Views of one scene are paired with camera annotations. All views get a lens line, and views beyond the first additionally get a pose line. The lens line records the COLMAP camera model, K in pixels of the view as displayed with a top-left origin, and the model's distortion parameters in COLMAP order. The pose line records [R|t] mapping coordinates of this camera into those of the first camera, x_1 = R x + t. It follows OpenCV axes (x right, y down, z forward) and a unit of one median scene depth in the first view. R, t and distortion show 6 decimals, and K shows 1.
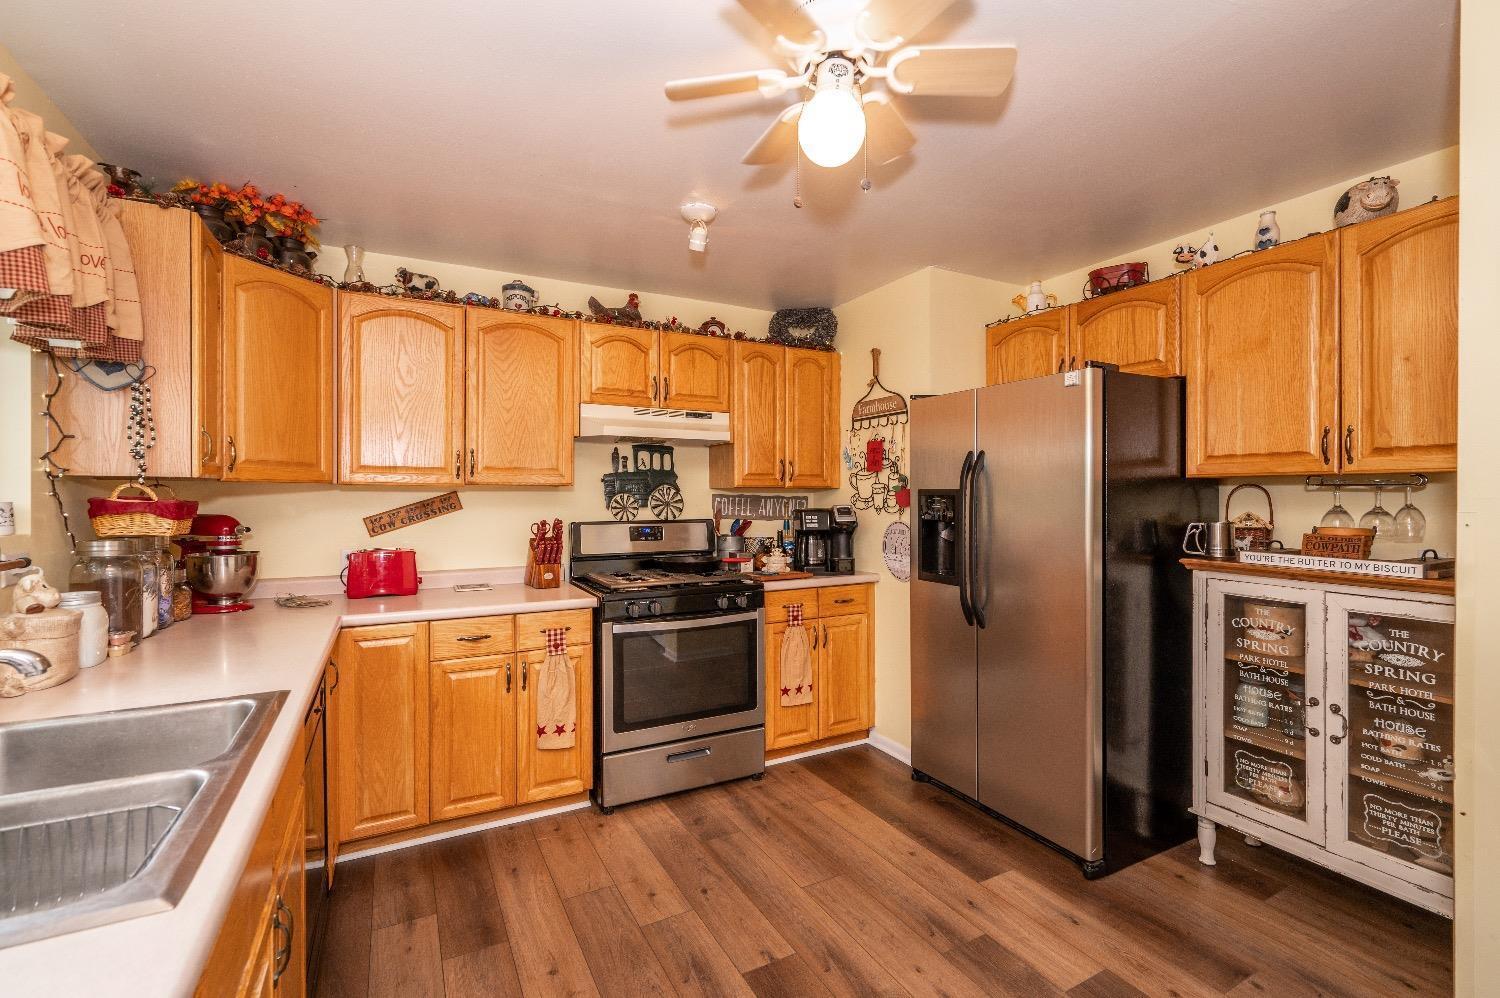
lens RADIAL K [[663.1, 0, 755.5], [0, 663.1, 501.3], [0, 0, 1]] dist [0.001564, 0.000798]
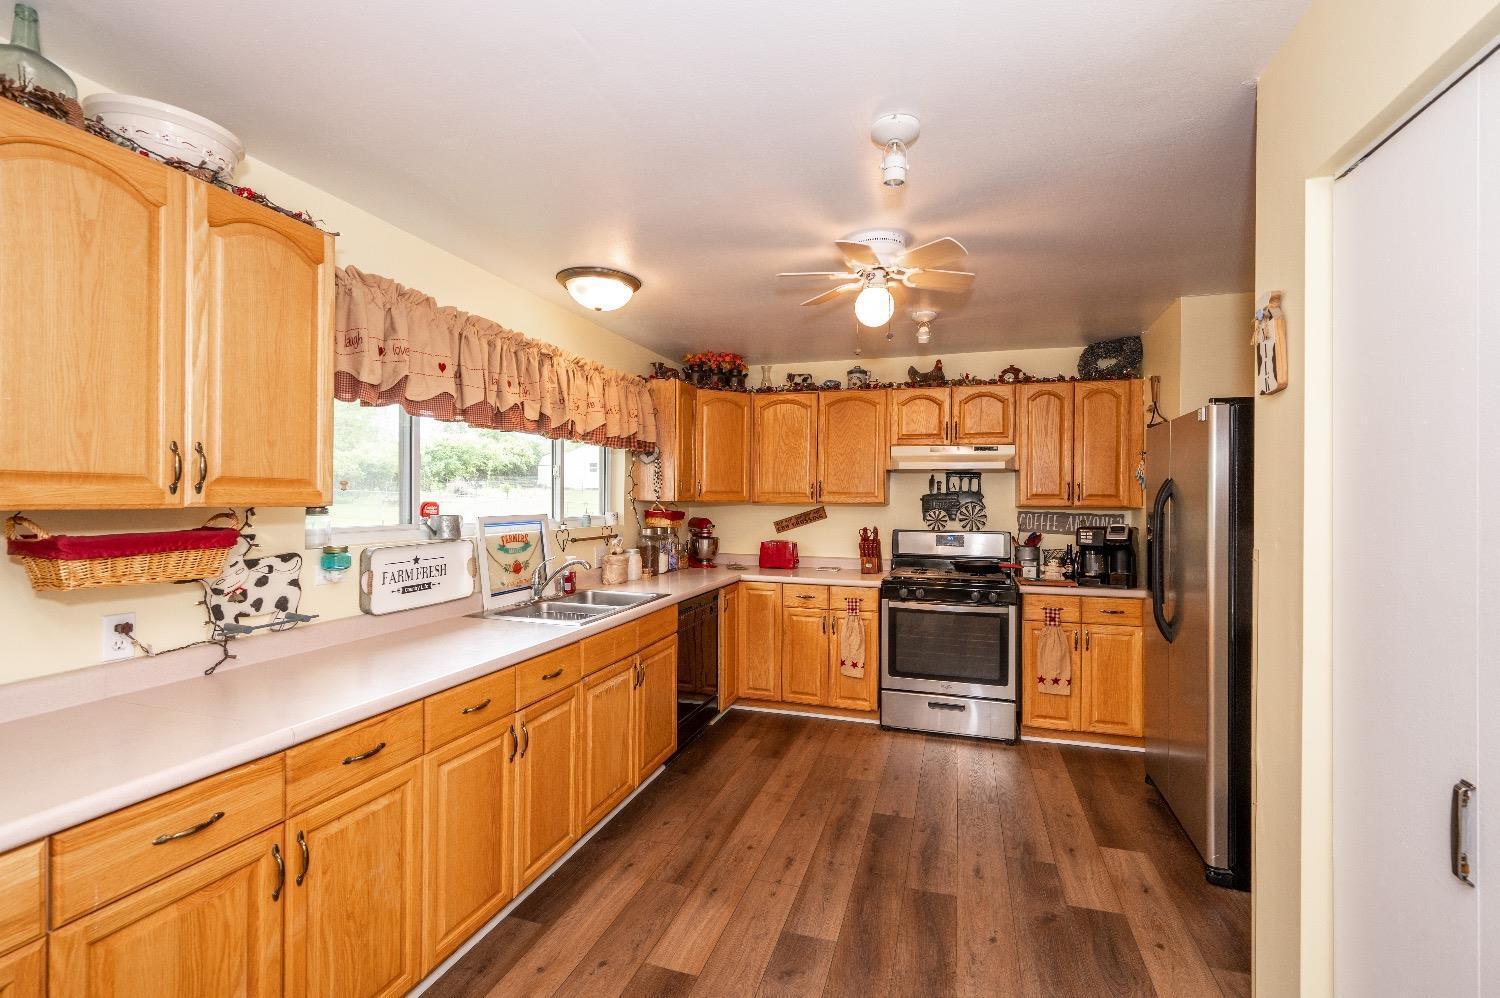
lens RADIAL K [[663.1, 0, 755.5], [0, 663.1, 501.3], [0, 0, 1]] dist [0.001564, 0.000798]
pose [[0.699747, 0.011016, -0.714306, 0.560576], [-0.015922, 0.999873, -0.000177, -0.025063], [0.714214, 0.011497, 0.699833, -0.208984]]
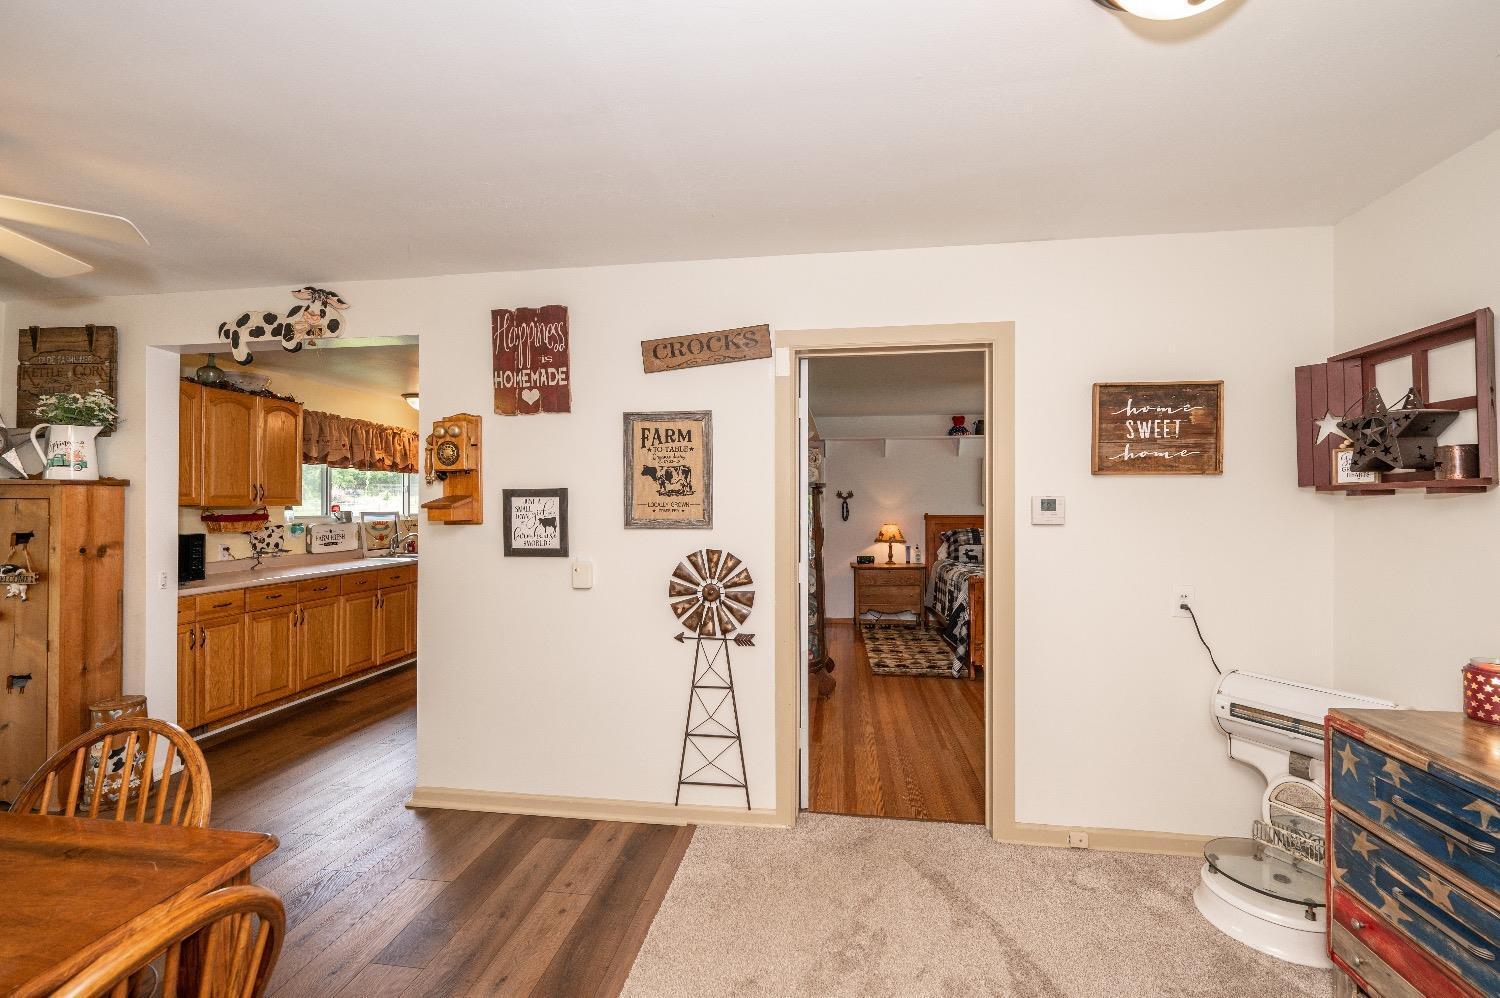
lens RADIAL K [[642.3, 0, 752.6], [0, 642.3, 501.2], [0, 0, 1]] dist [-0.001753, -0.000223]
pose [[0.803502, -0.000816, -0.595301, 1.688414], [-0.007756, 0.999900, -0.011838, -0.015366], [0.595251, 0.014129, 0.803416, -0.672324]]
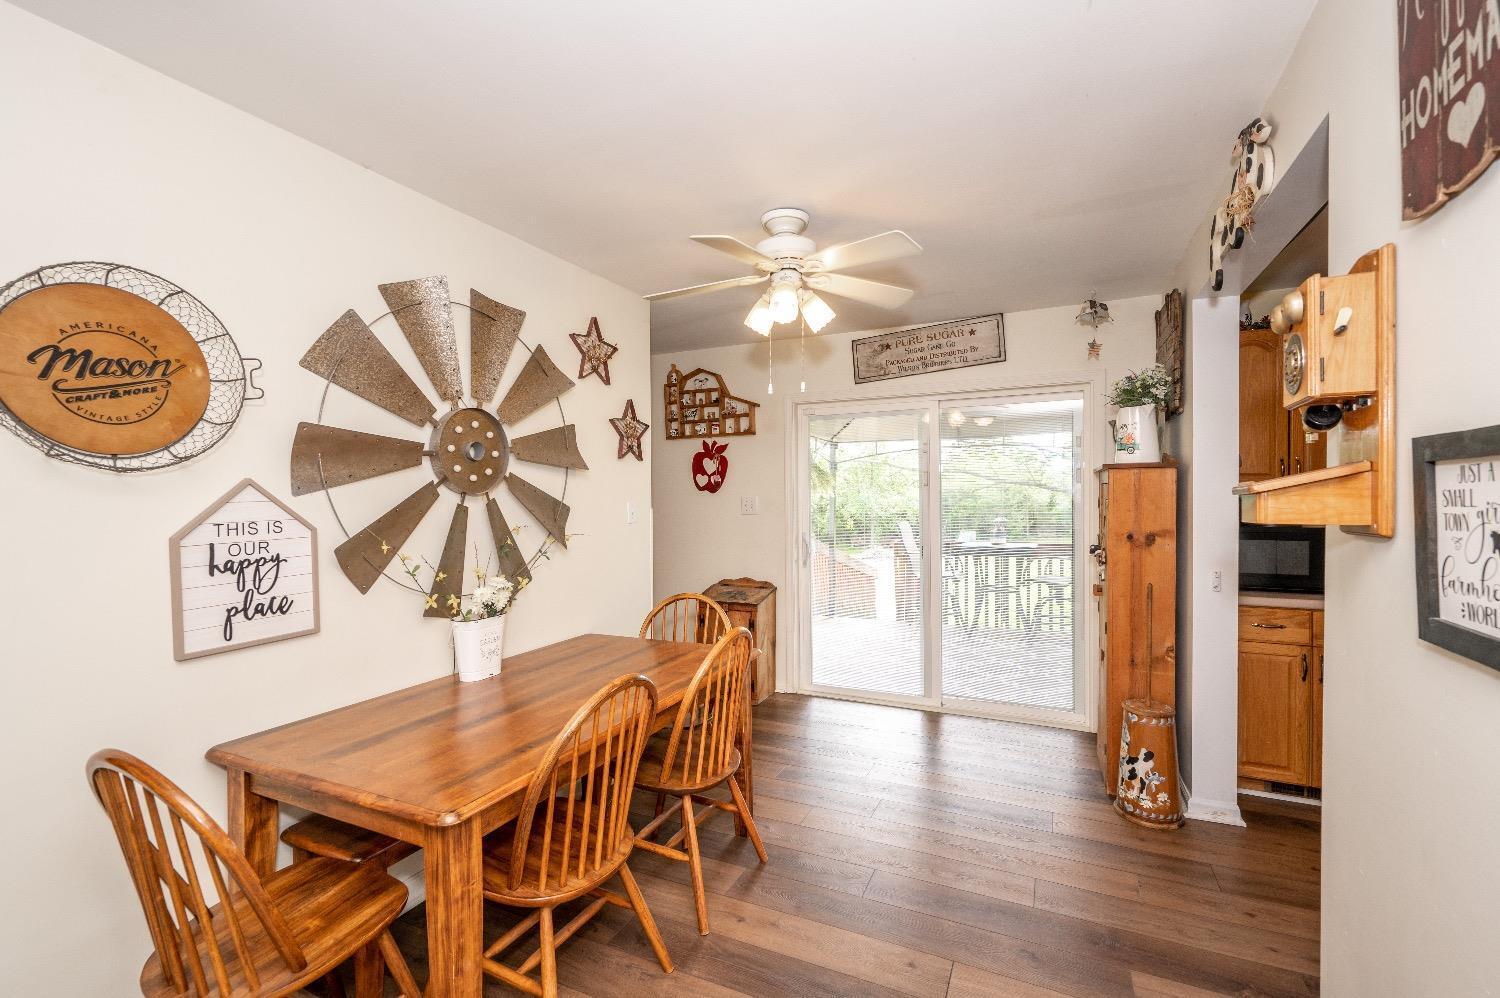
lens RADIAL K [[642.3, 0, 752.6], [0, 642.3, 501.2], [0, 0, 1]] dist [-0.001753, -0.000223]
pose [[-0.805068, 0.015580, -0.592978, 1.277779], [0.003081, 0.999751, 0.022084, -0.018244], [0.593175, 0.015952, -0.804915, -0.060169]]
